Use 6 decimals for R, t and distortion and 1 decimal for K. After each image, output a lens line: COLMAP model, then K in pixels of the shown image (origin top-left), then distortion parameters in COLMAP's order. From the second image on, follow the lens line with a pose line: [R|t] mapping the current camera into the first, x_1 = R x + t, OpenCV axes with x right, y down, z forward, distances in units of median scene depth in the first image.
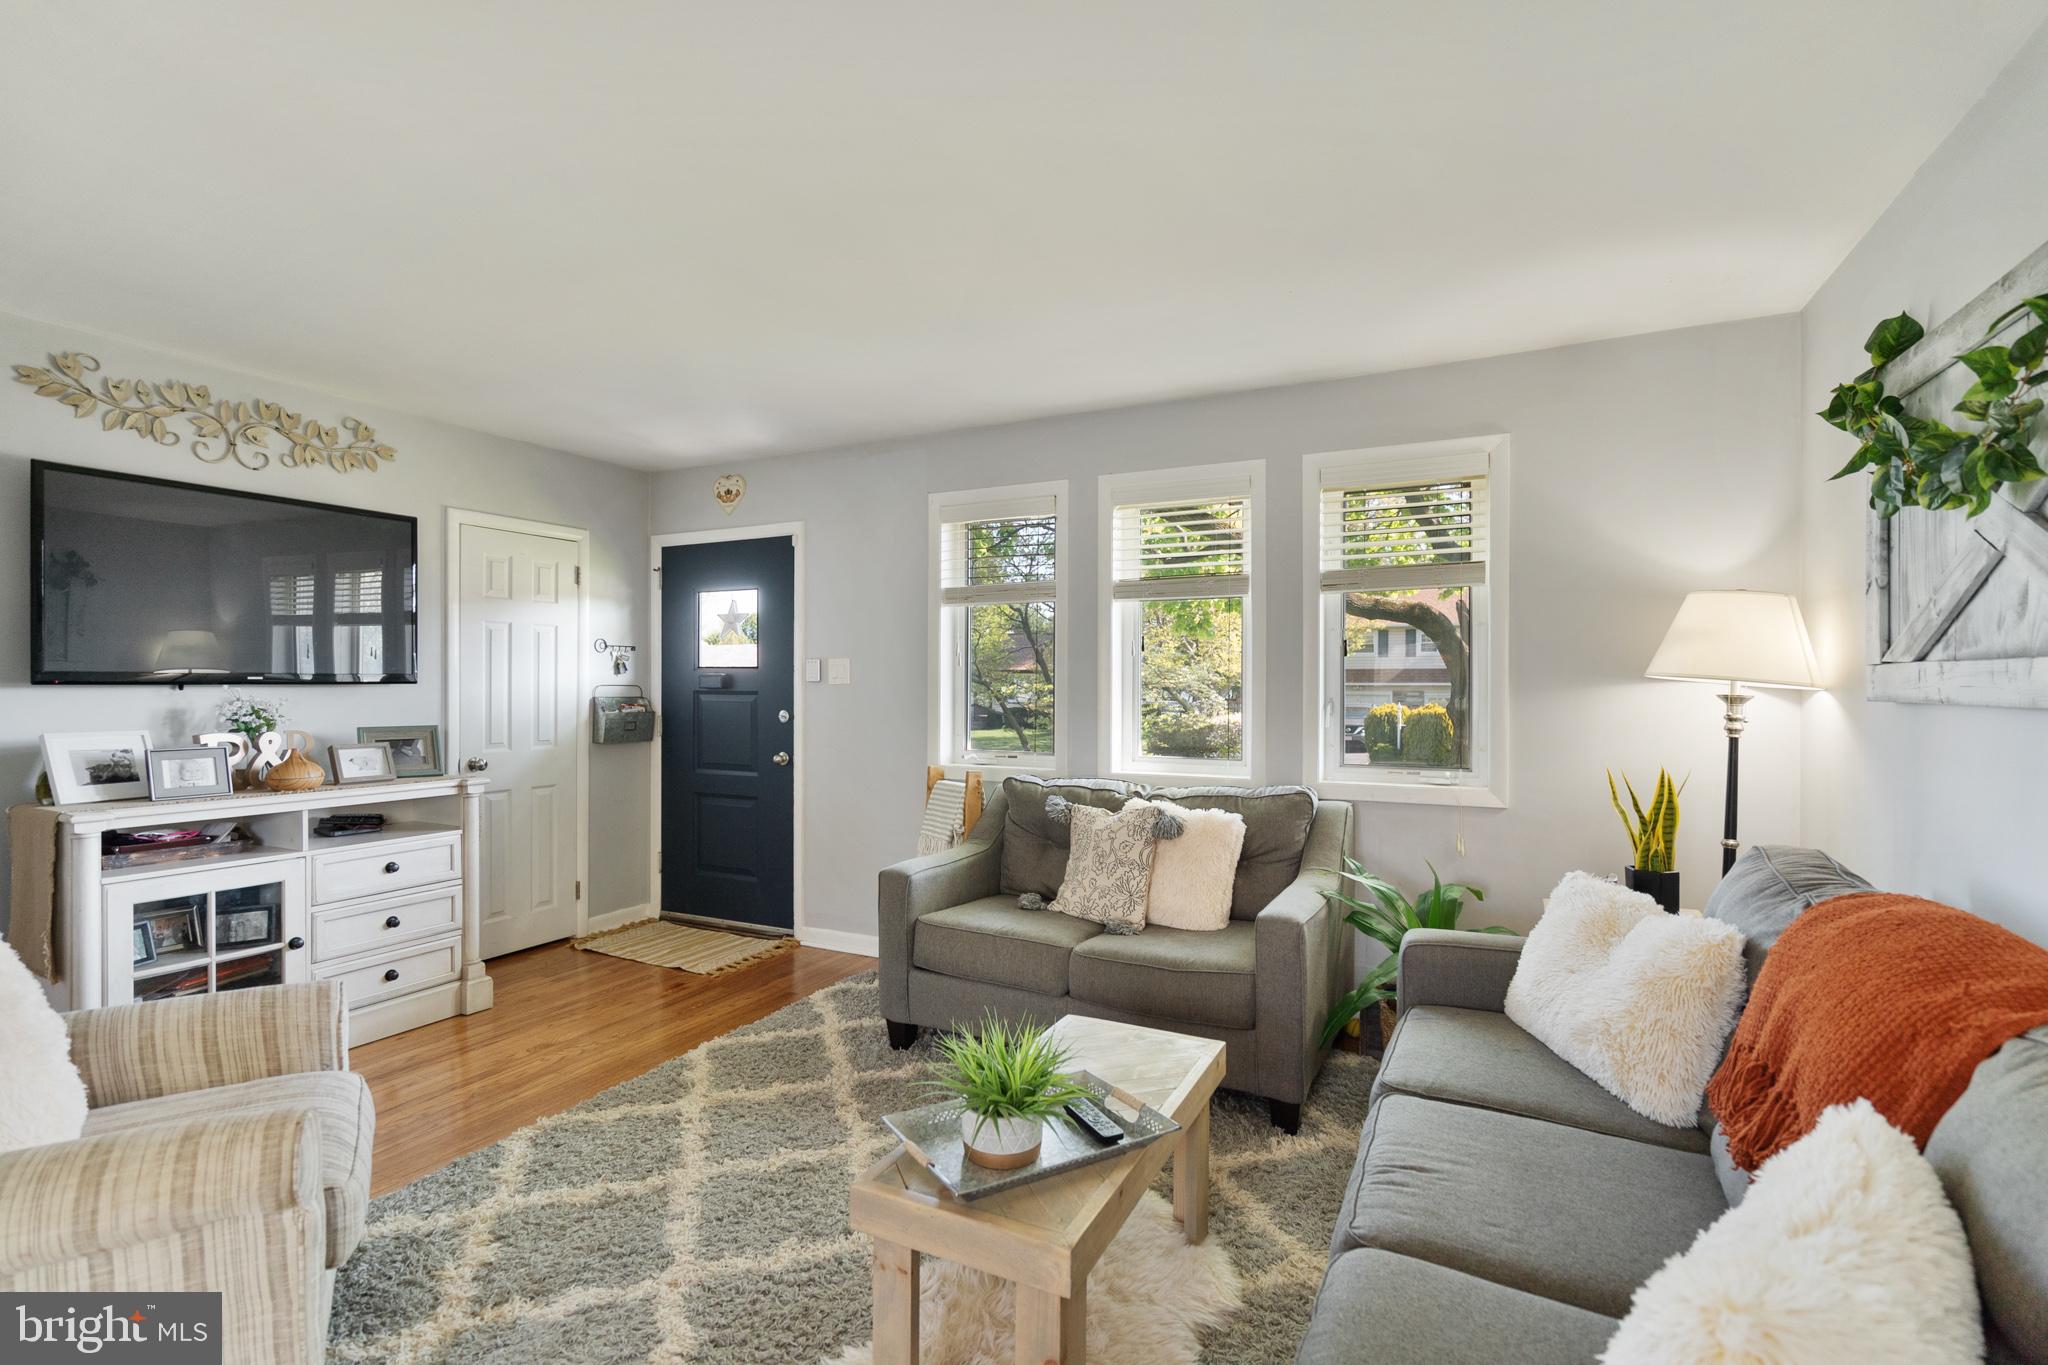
lens RADIAL K [[930.1, 0, 1022.7], [0, 930.1, 672.2], [0, 0, 1]] dist [-0.001925, -0.000118]
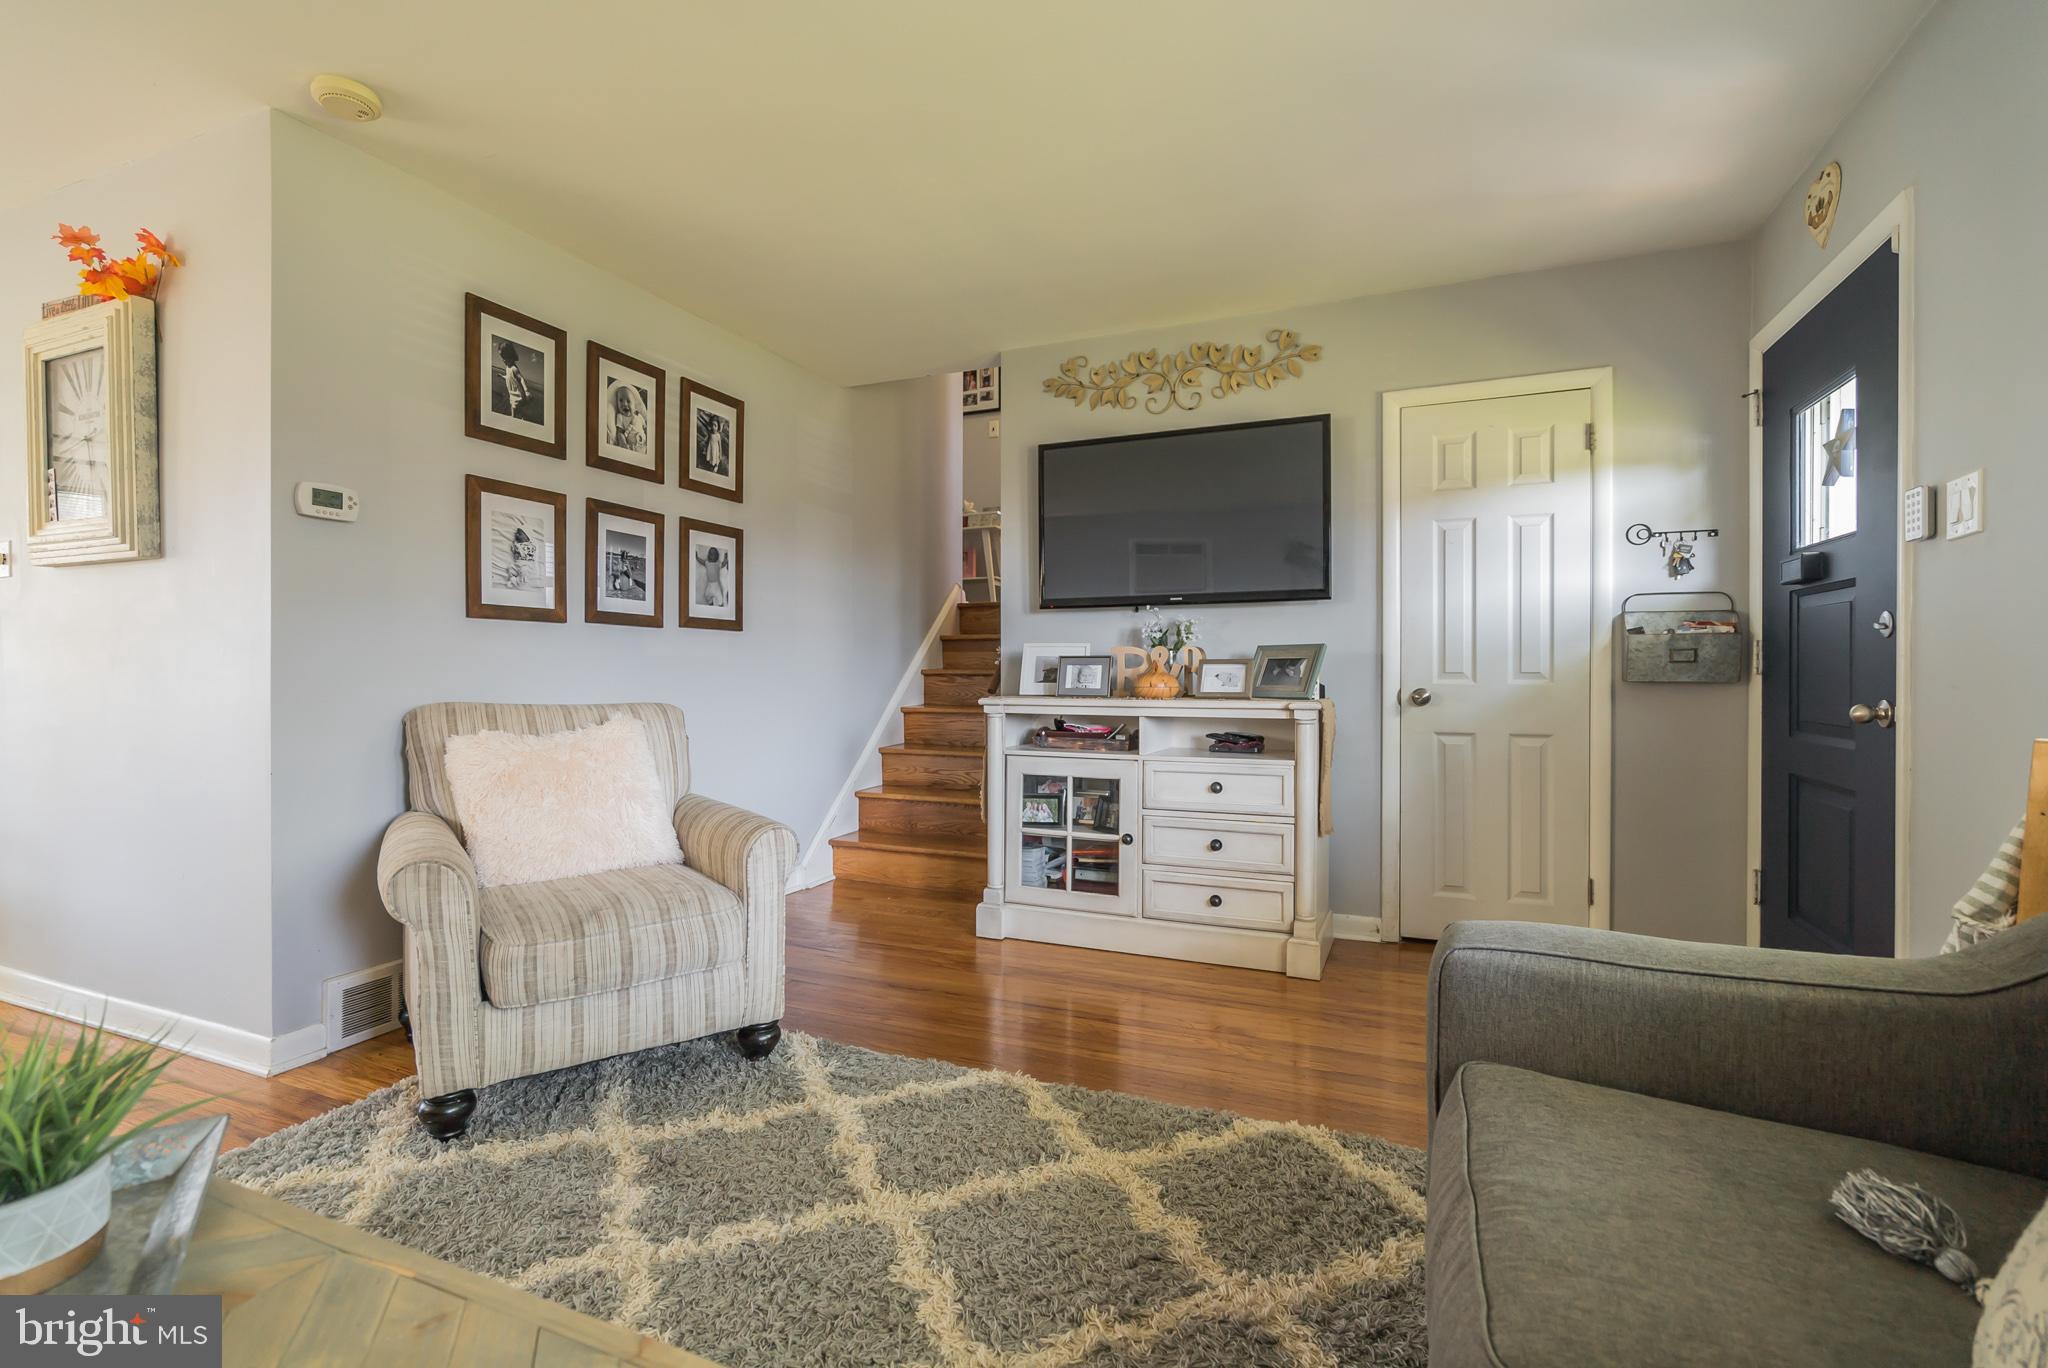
lens RADIAL K [[930.1, 0, 1022.7], [0, 930.1, 673.7], [0, 0, 1]] dist [-0.001925, -0.000118]
pose [[0.063047, -0.002223, -0.998008, 0.254018], [0.015685, 0.999876, -0.001236, 0.091952], [0.997887, -0.015576, 0.063074, 0.742535]]
